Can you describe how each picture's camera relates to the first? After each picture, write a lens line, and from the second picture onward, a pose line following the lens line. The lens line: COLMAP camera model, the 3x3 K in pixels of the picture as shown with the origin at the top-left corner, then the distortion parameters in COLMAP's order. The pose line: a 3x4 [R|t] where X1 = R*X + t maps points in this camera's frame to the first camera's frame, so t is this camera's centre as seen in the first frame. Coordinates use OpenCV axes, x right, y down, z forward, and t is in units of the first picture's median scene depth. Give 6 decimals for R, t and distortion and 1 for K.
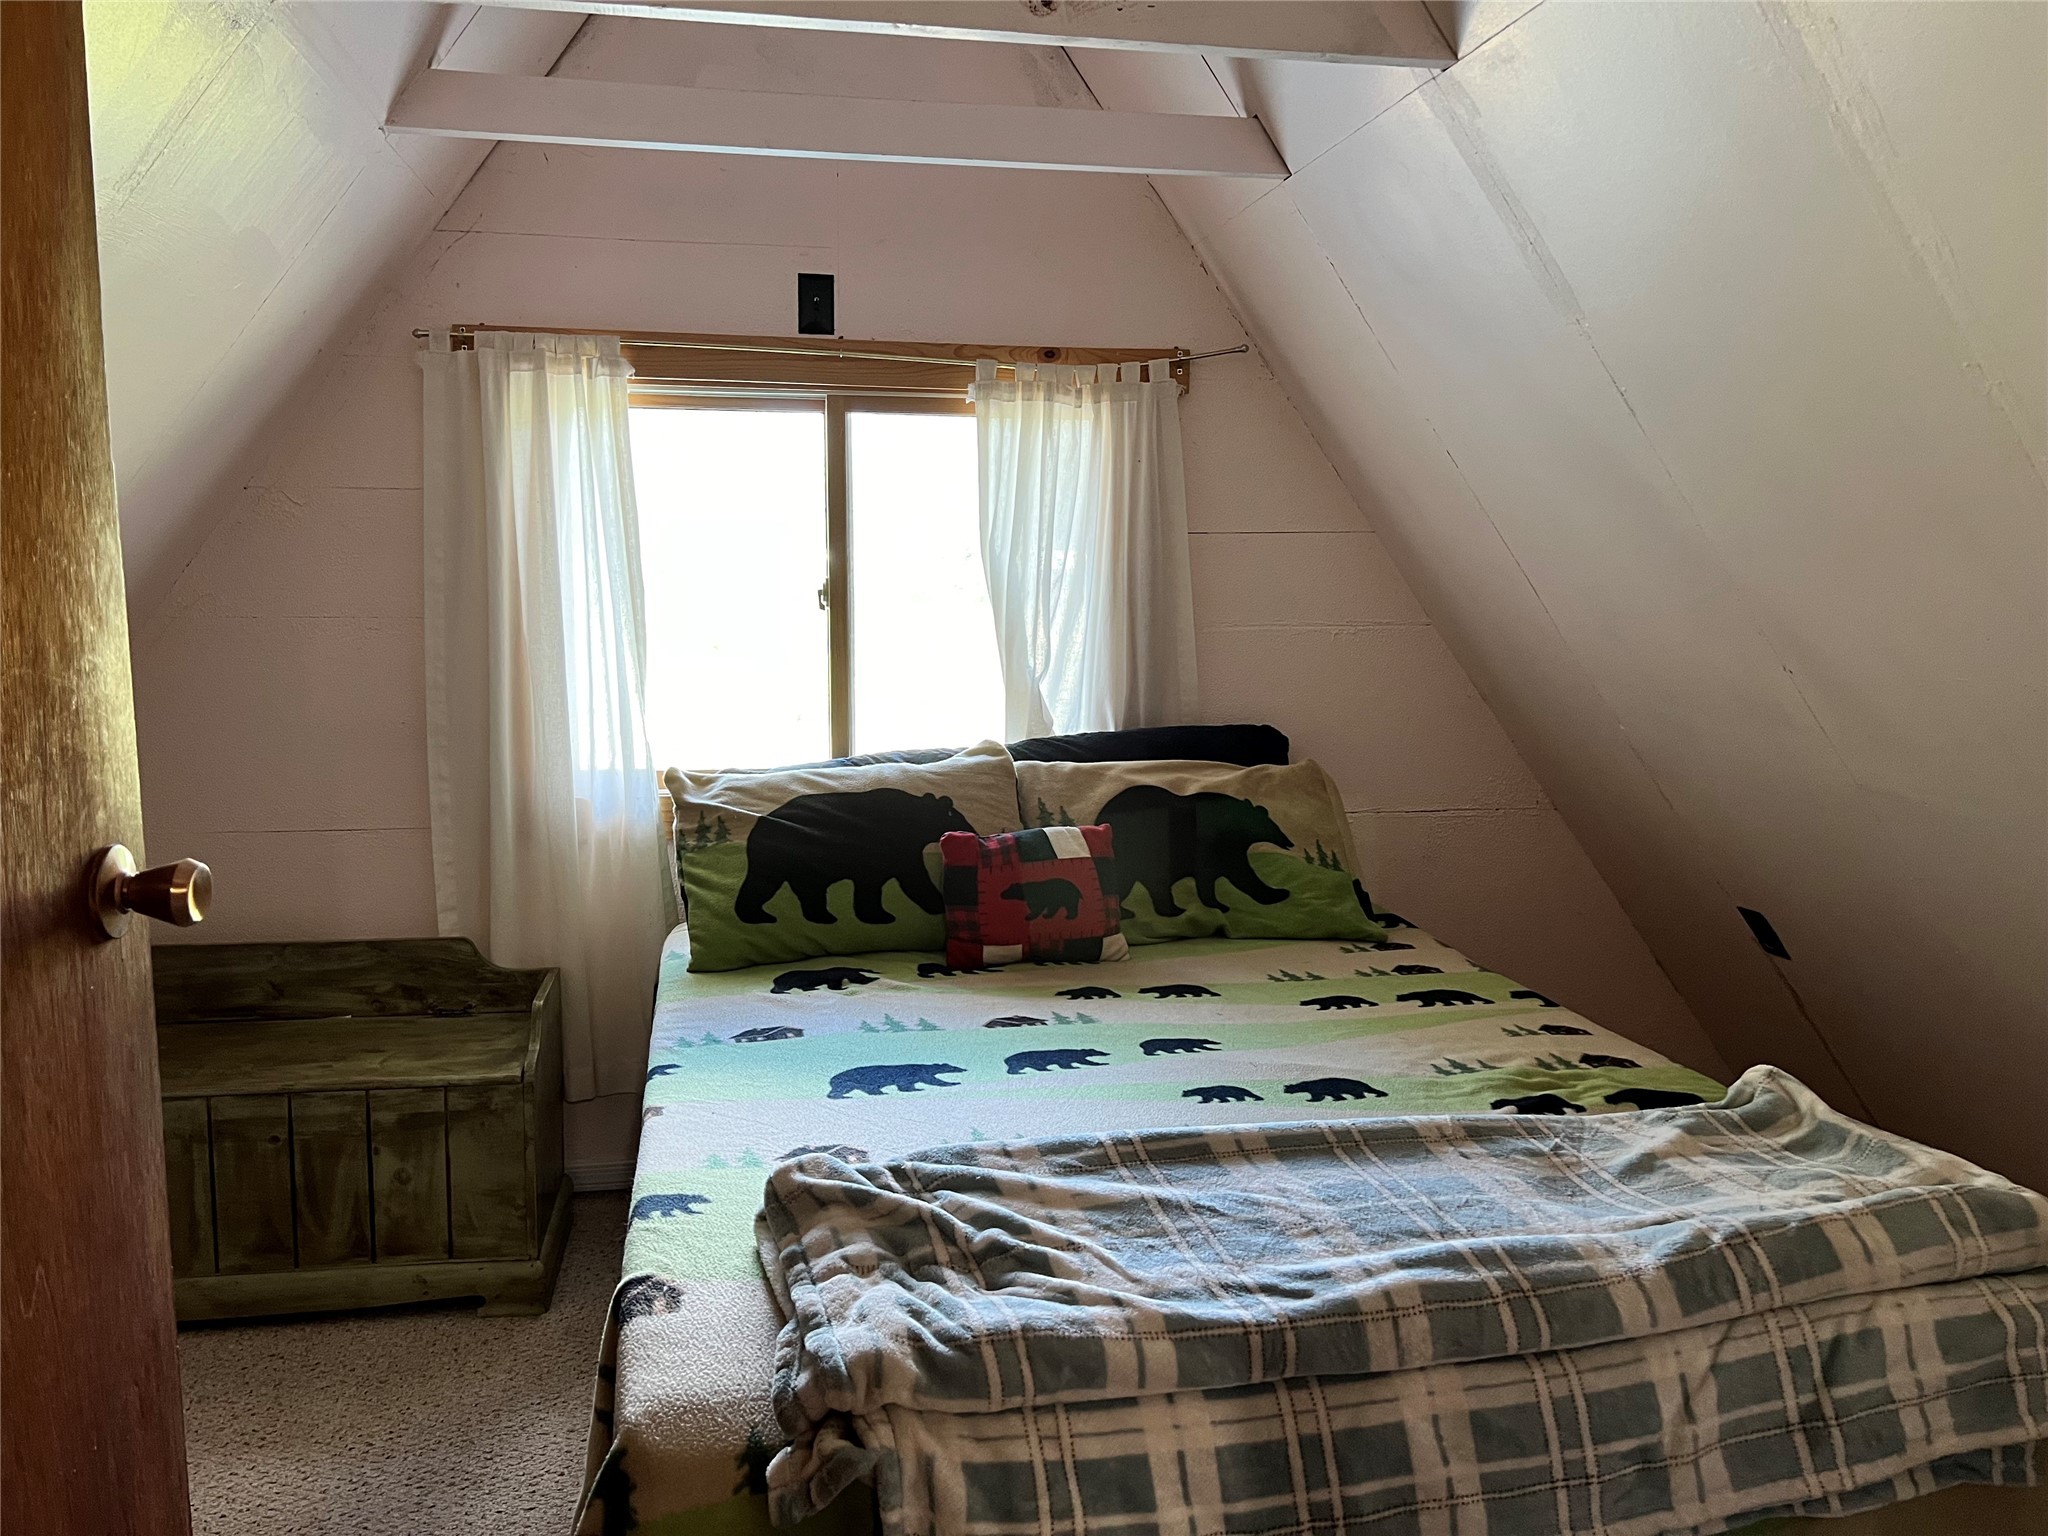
lens RADIAL K [[1541.2, 0, 1028.9], [0, 1541.2, 760.2], [0, 0, 1]] dist [0.002313, -0.000024]
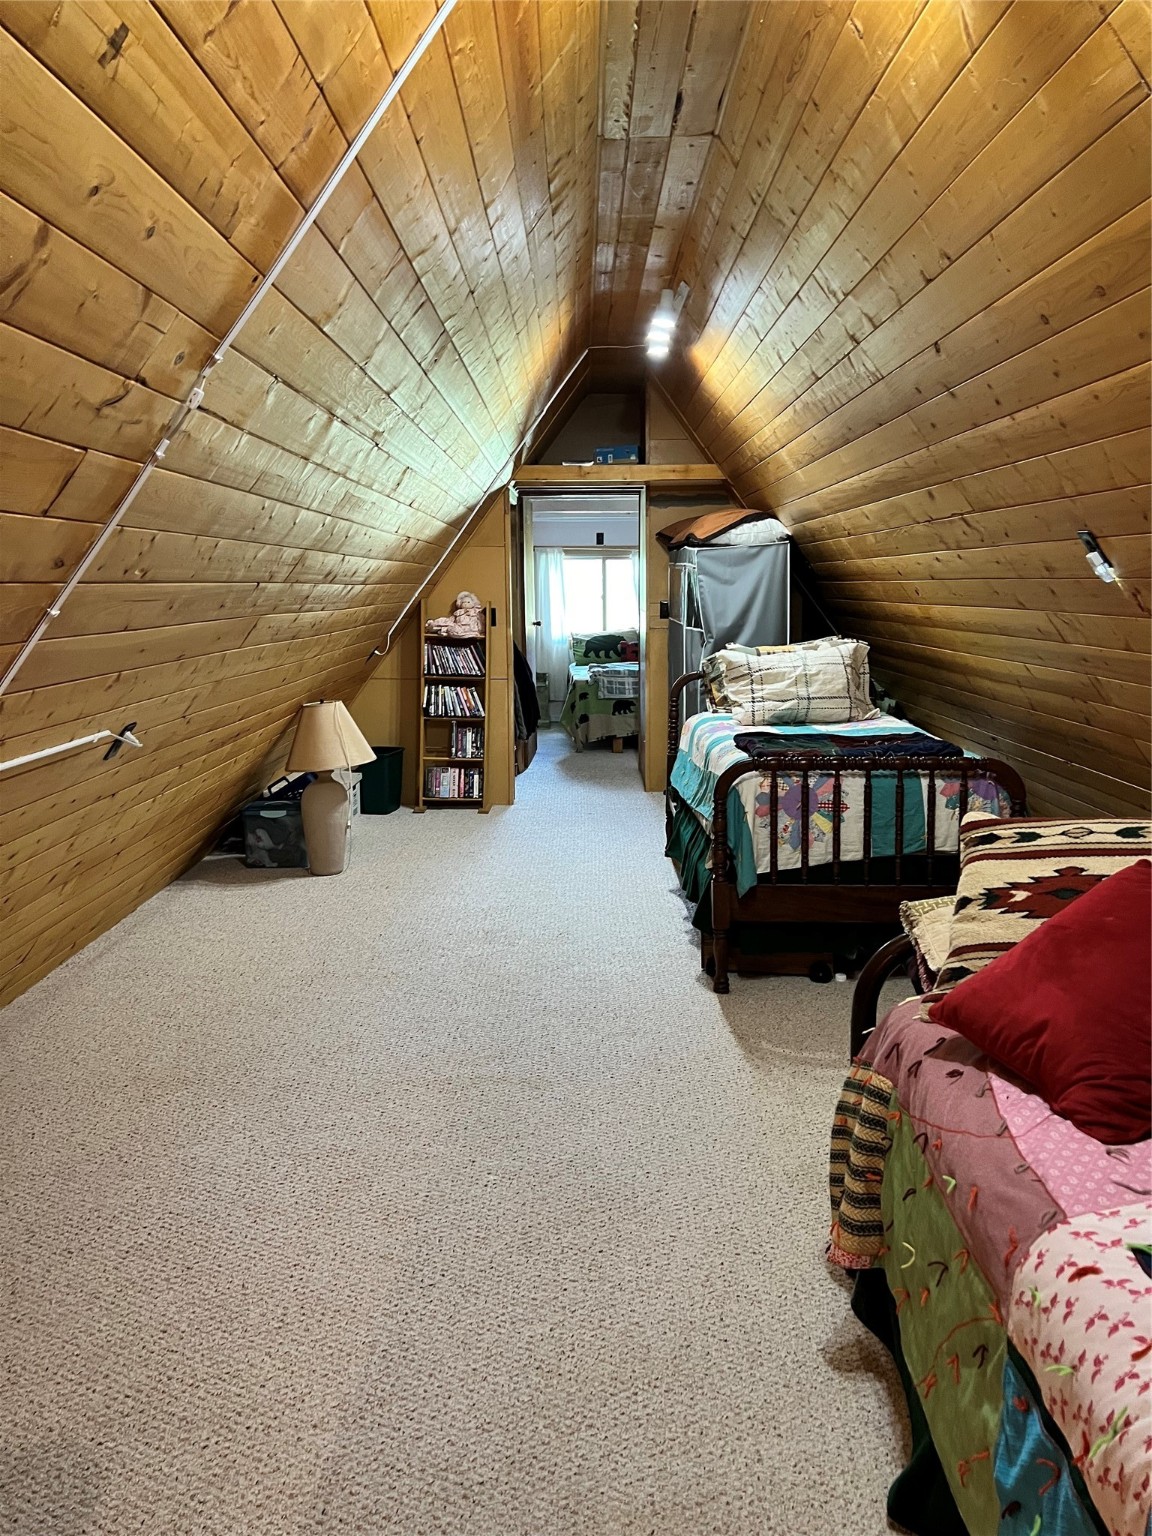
lens RADIAL K [[1155.9, 0, 578.3], [0, 1155.9, 769.6], [0, 0, 1]] dist [0.002313, -0.000024]
pose [[0.982376, 0.013550, -0.186424, 0.515859], [-0.009889, 0.999740, 0.020558, 0.384653], [0.186654, -0.018352, 0.982254, -2.782190]]
